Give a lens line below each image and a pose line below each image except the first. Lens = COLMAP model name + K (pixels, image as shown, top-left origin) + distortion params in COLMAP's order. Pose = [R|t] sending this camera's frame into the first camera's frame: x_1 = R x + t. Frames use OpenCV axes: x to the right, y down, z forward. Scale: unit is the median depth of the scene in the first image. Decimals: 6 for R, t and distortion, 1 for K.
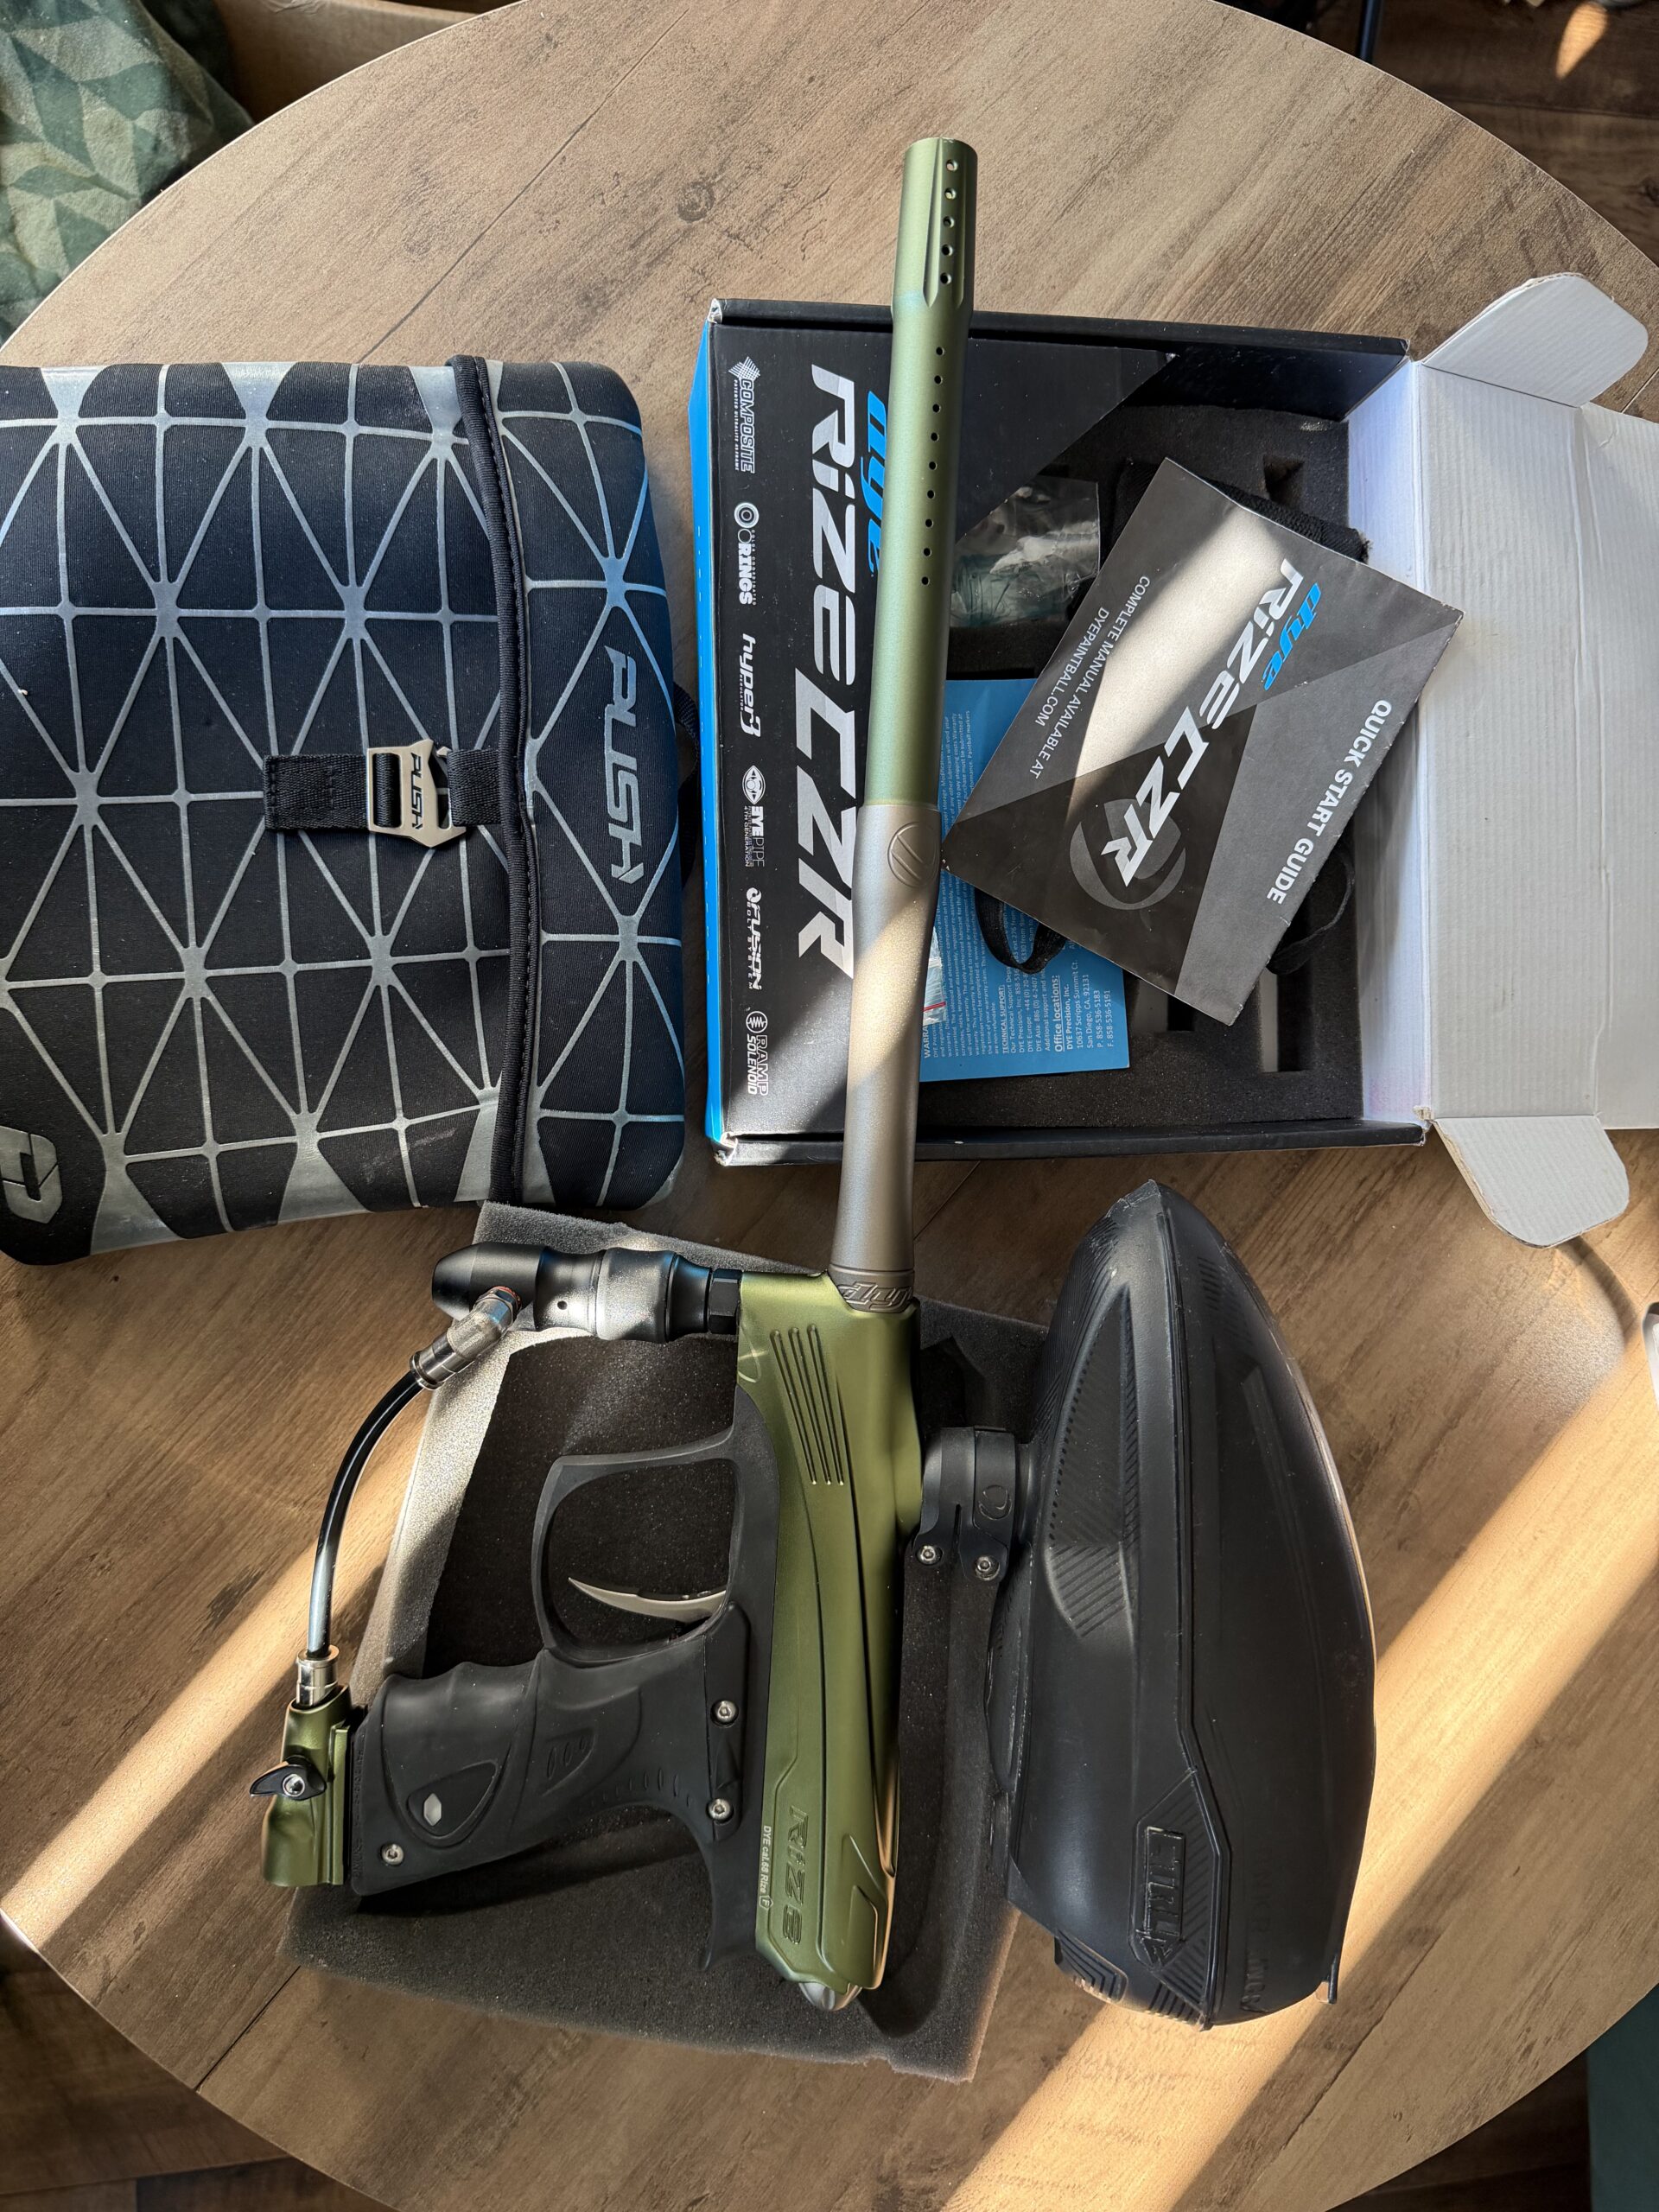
lens RADIAL K [[1555.5, 0, 868.7], [0, 1555.5, 1137.5], [0, 0, 1]] dist [-0.016759, -0.001499]
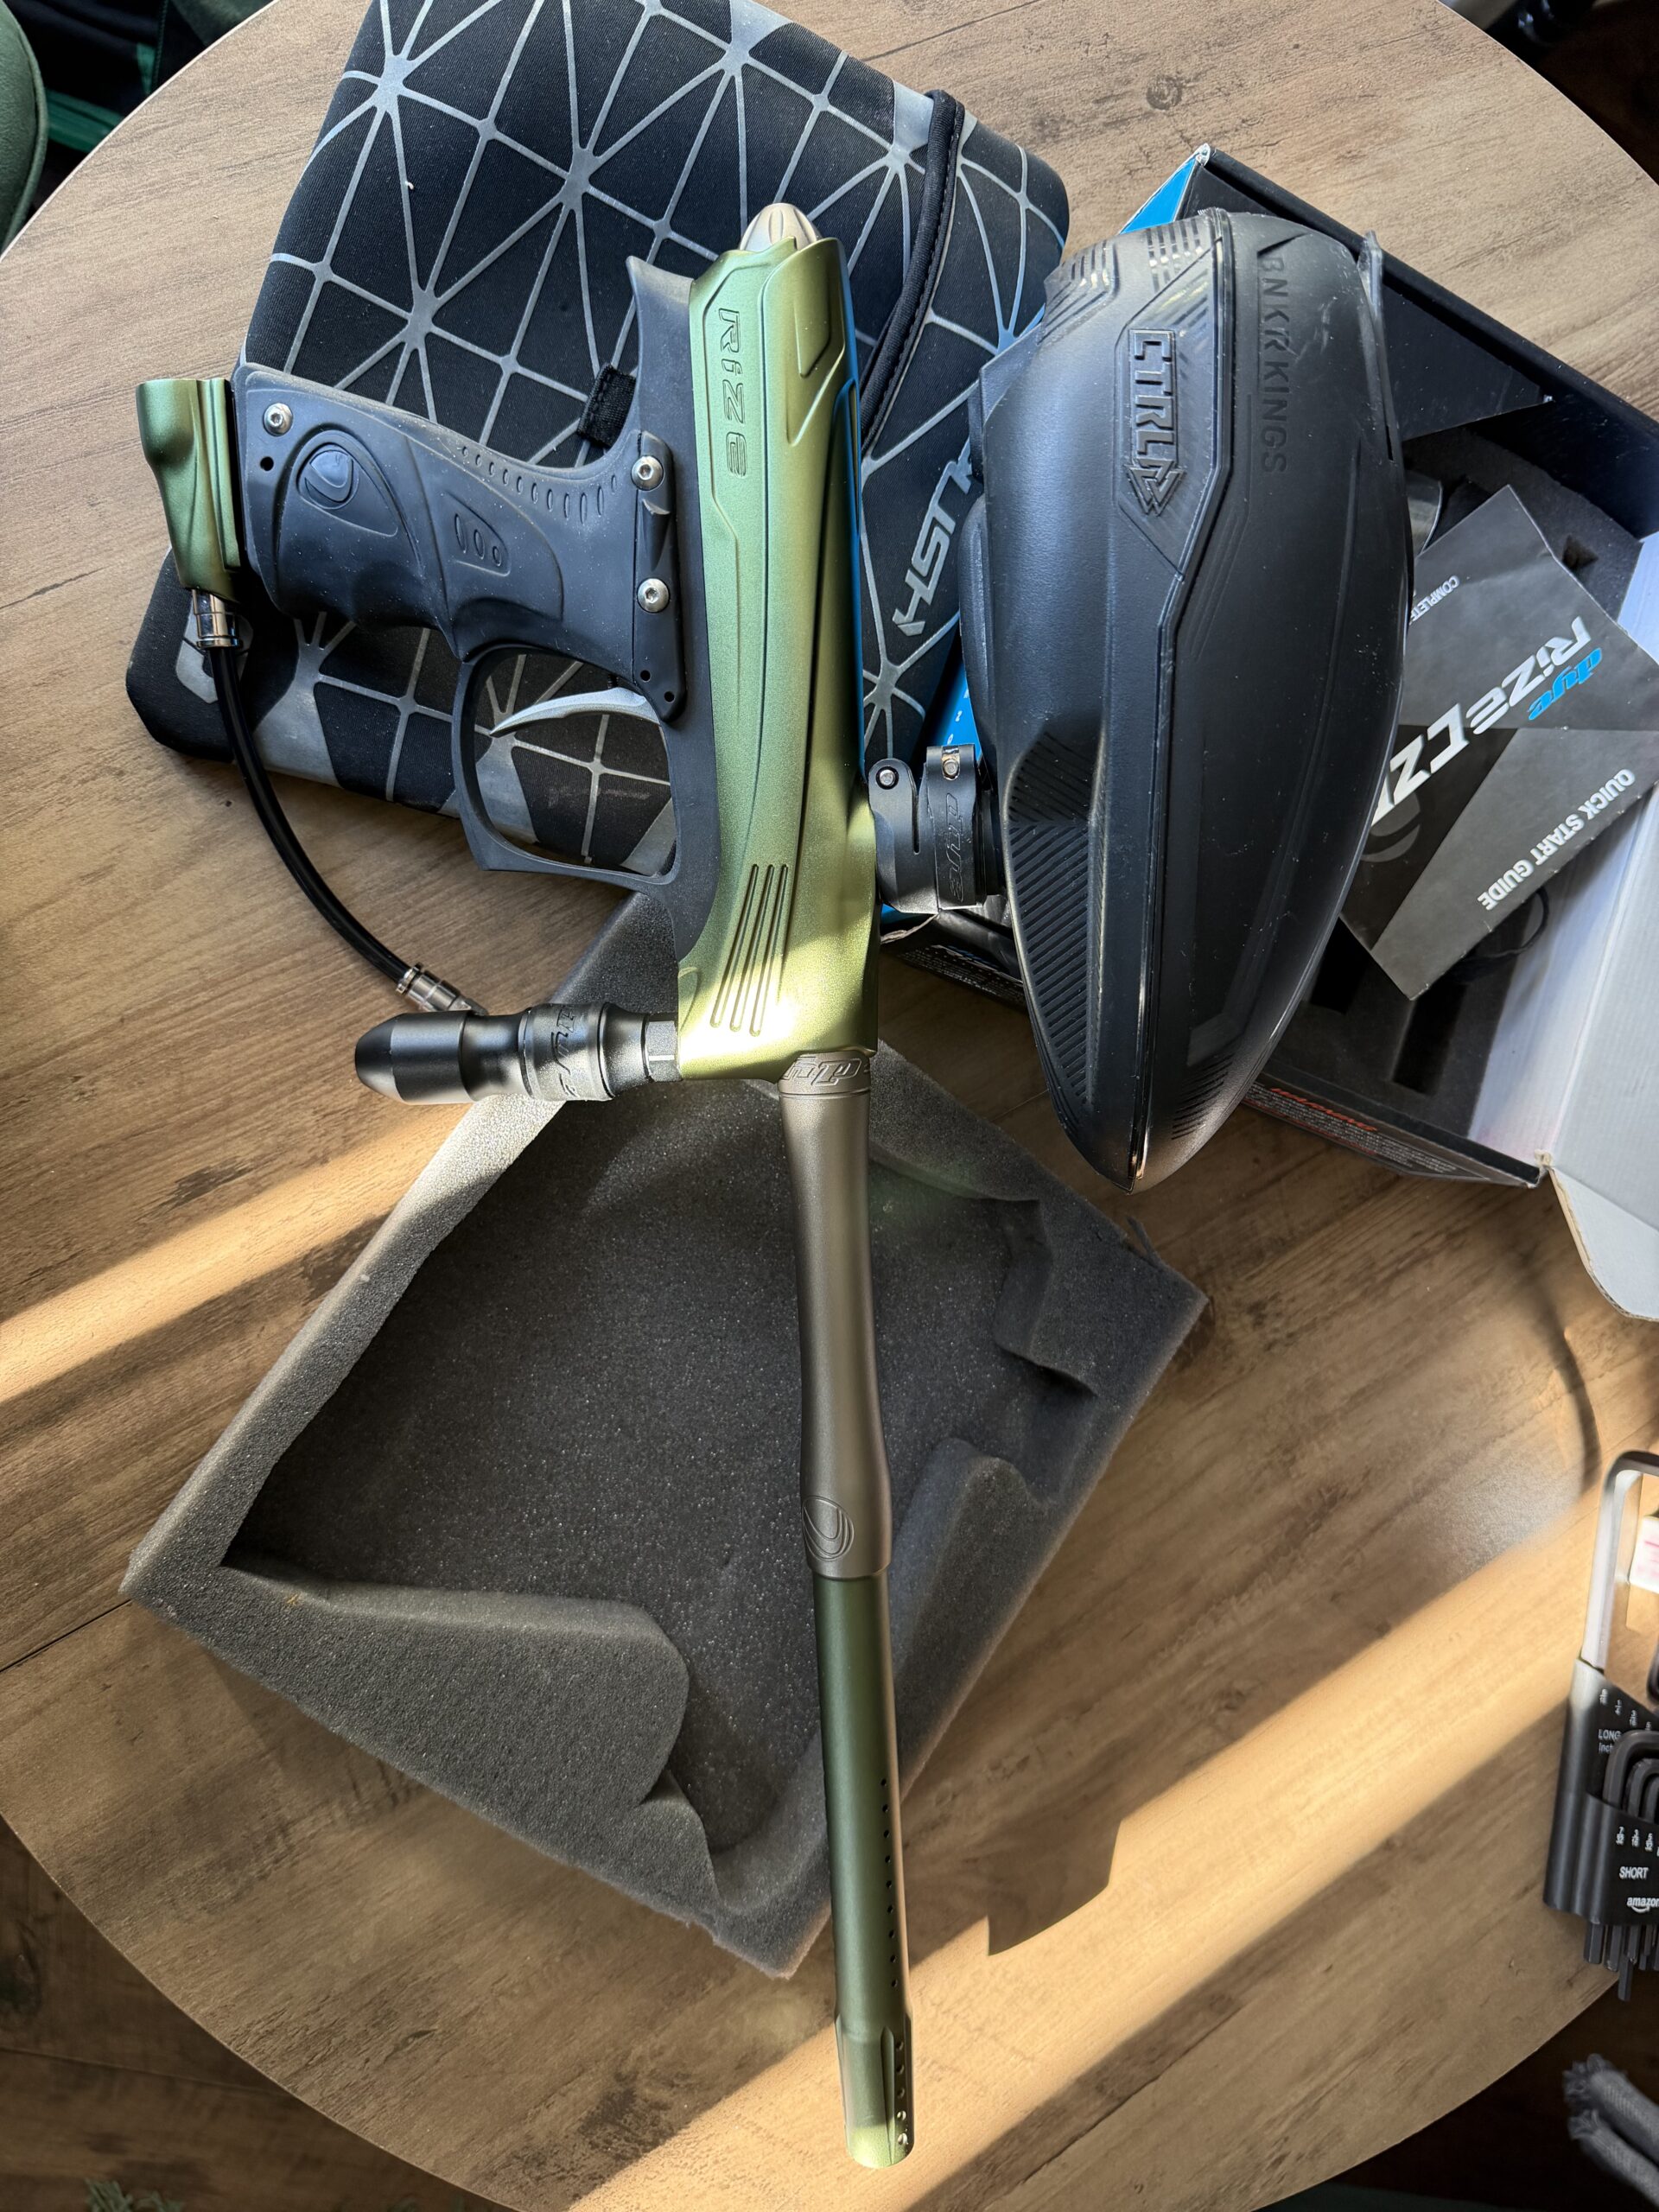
lens RADIAL K [[1555.5, 0, 868.7], [0, 1555.5, 1137.5], [0, 0, 1]] dist [-0.016759, -0.001499]
pose [[0.926443, 0.359886, 0.110388, -0.168257], [-0.347469, 0.930365, -0.116991, 0.247594], [-0.144804, 0.070029, 0.986979, 0.065371]]
